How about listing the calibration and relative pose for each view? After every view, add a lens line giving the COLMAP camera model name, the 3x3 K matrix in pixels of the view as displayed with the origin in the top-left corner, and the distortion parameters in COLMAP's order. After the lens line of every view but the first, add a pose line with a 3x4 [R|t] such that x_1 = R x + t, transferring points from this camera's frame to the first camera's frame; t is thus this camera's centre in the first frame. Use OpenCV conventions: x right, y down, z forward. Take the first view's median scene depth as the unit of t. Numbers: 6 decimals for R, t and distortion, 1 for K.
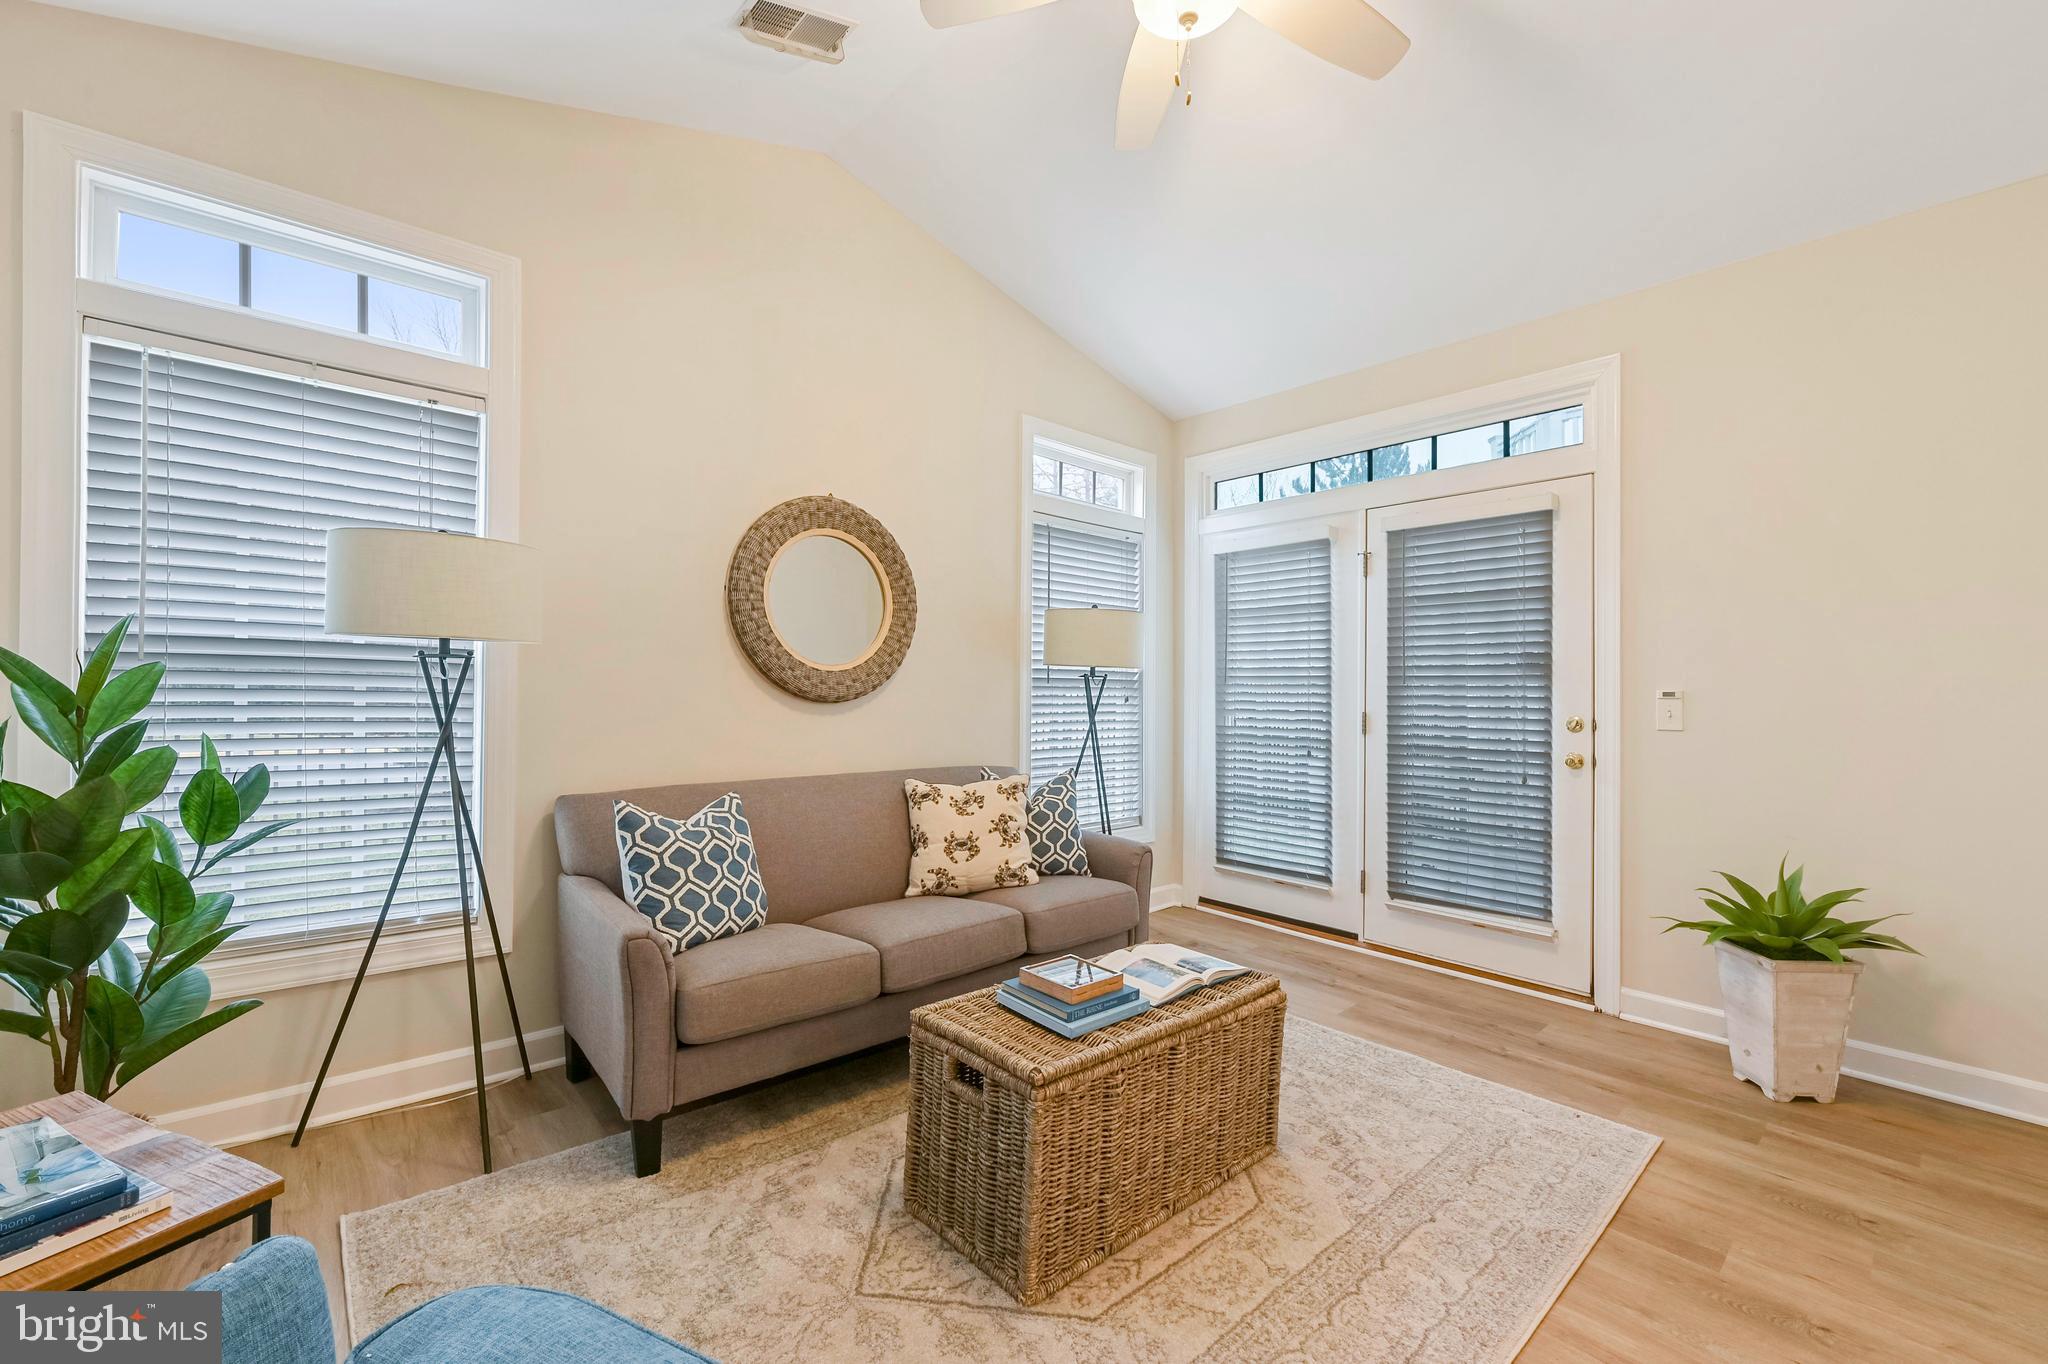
lens RADIAL K [[833.8, 0, 1030.9], [0, 833.8, 682.3], [0, 0, 1]] dist [-0.003515, -0.000416]
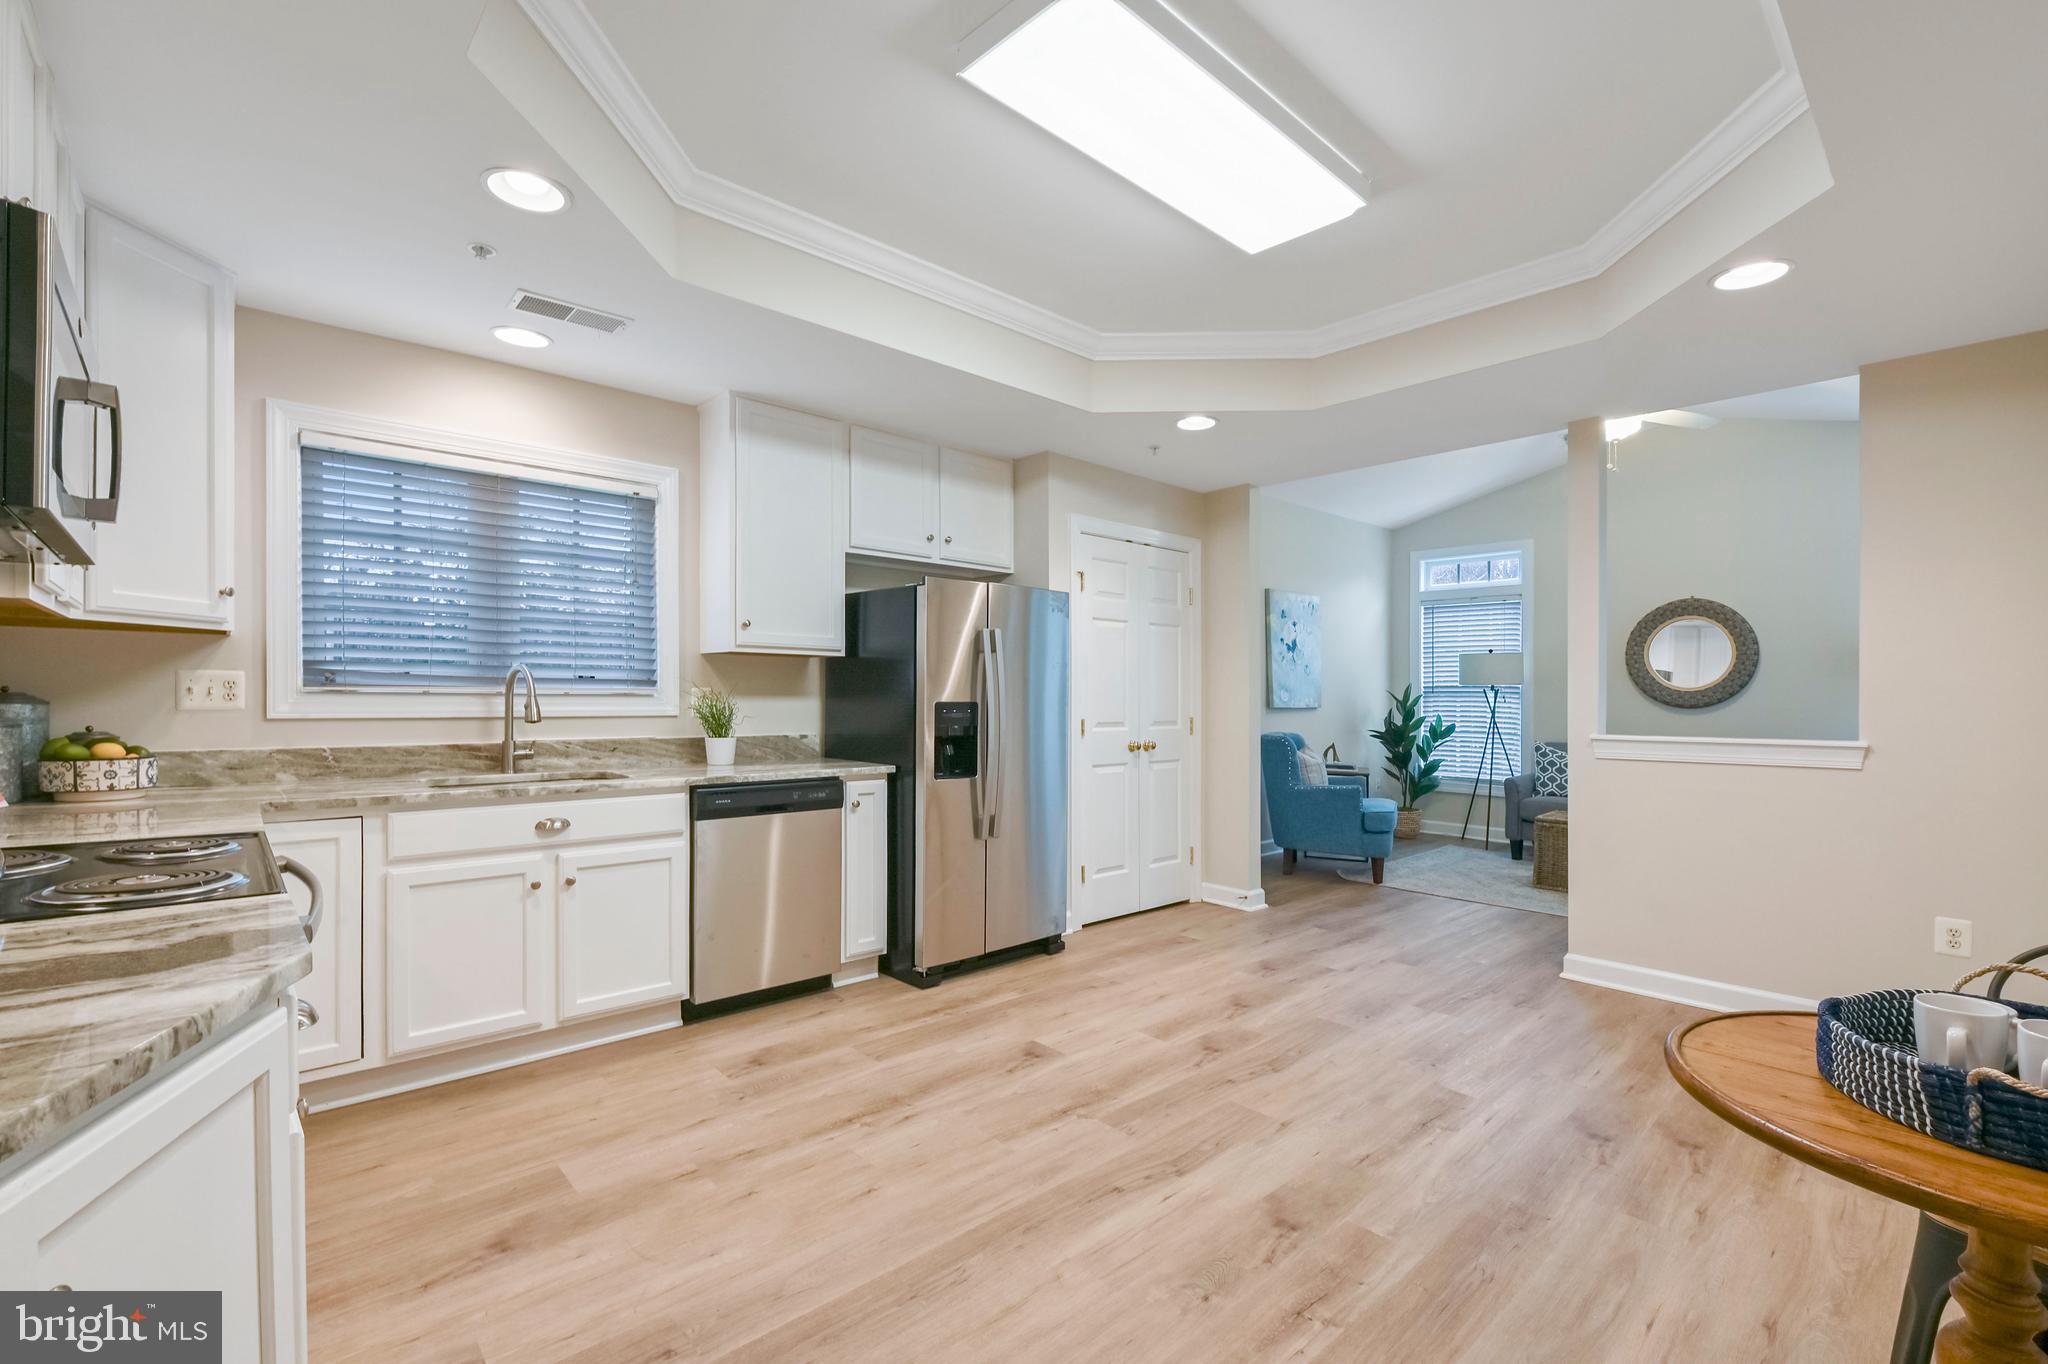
lens RADIAL K [[895.6, 0, 993.5], [0, 895.6, 686.8], [0, 0, 1]] dist [-0.009737, -0.001017]
pose [[-0.005046, -0.023628, -0.999708, 1.910875], [0.001823, 0.999719, -0.023637, 0.021727], [0.999986, -0.001941, -0.005002, -0.603372]]
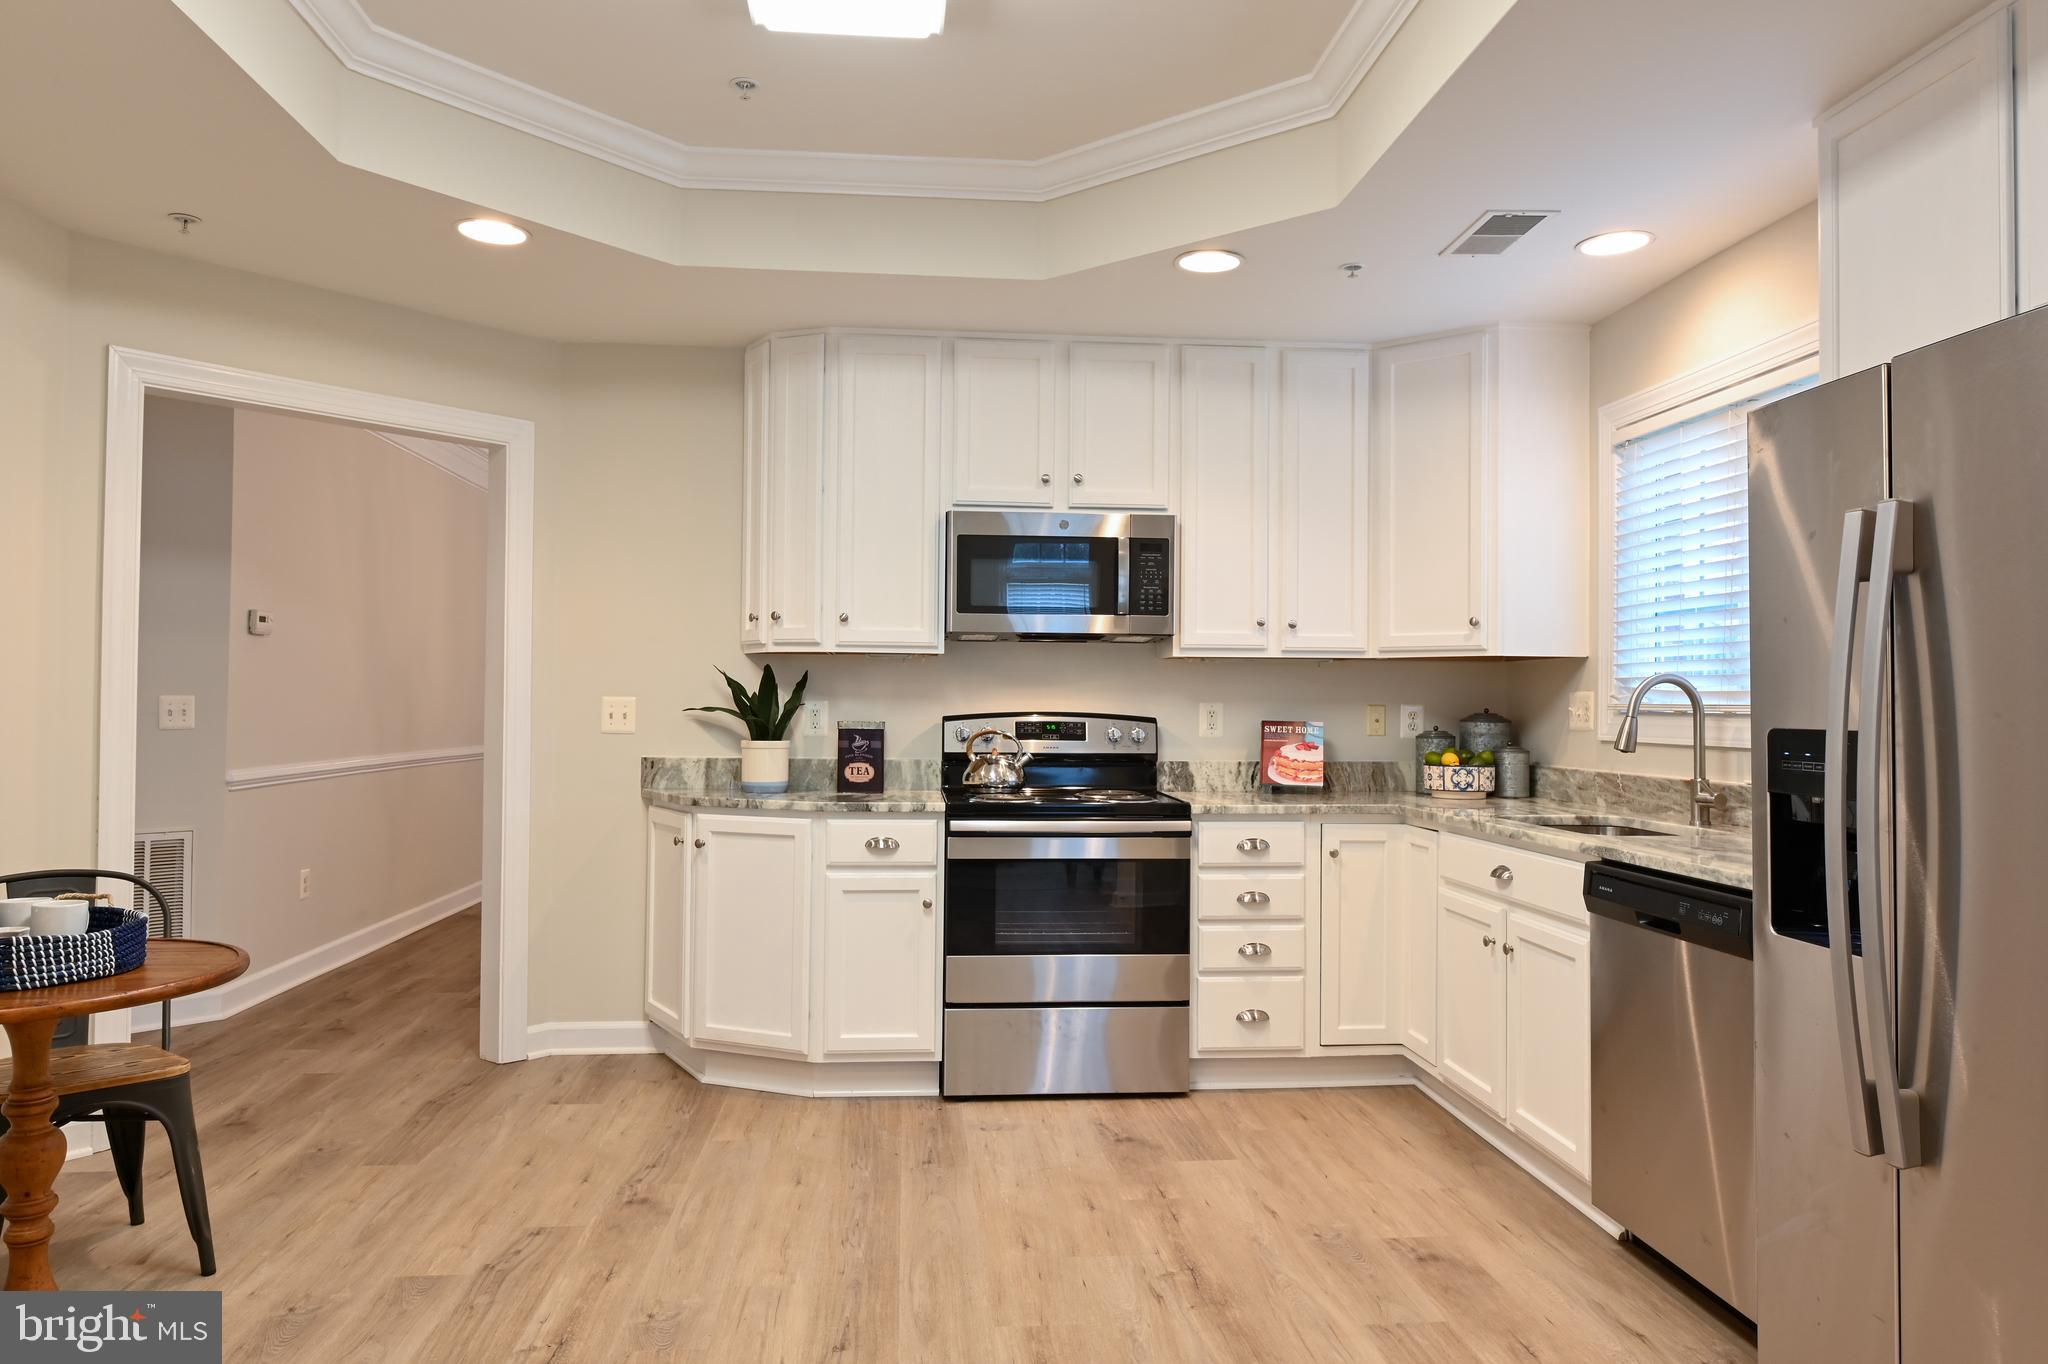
lens RADIAL K [[1346.8, 0, 1032.1], [0, 1346.8, 677.8], [0, 0, 1]] dist [0.005776, 0.000900]
pose [[-0.806322, -0.006983, 0.591436, 0.565379], [-0.024480, 0.999468, -0.021574, 0.011177], [-0.590971, -0.031874, -0.806063, 0.123325]]
